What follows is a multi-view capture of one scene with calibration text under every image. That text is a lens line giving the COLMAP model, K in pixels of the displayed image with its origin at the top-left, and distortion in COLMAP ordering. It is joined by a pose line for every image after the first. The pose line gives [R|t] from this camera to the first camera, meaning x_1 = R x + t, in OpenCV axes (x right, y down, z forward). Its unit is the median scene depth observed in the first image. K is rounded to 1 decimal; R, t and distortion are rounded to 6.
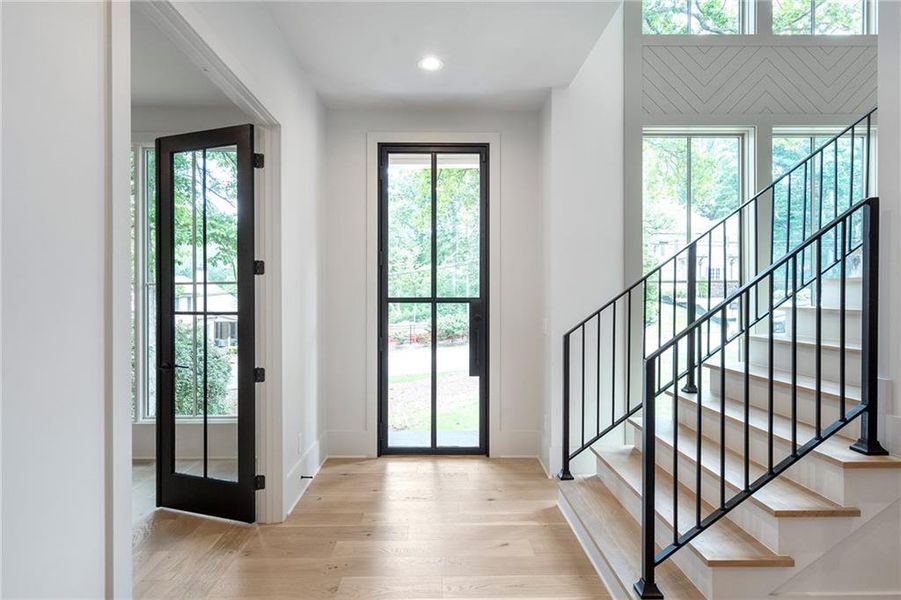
lens RADIAL K [[524.5, 0, 450.5], [0, 524.5, 300.0], [0, 0, 1]] dist [-0.005325, -0.000636]
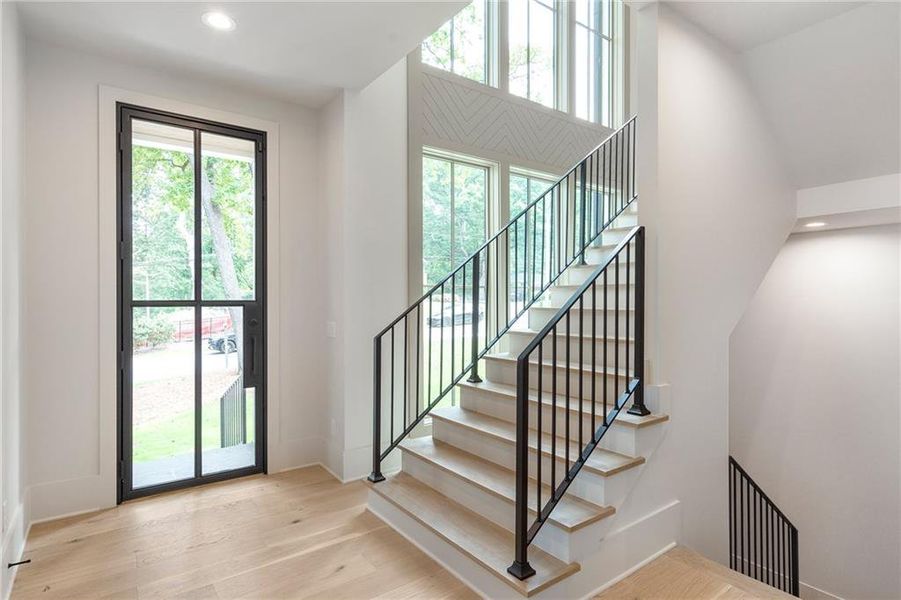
lens RADIAL K [[471.1, 0, 448.5], [0, 471.1, 301.8], [0, 0, 1]] dist [-0.000259, 0.000122]
pose [[0.807280, -0.003198, 0.590161, -0.168901], [0.003459, 0.999994, 0.000687, -0.001586], [-0.590159, 0.001486, 0.807286, 0.158064]]
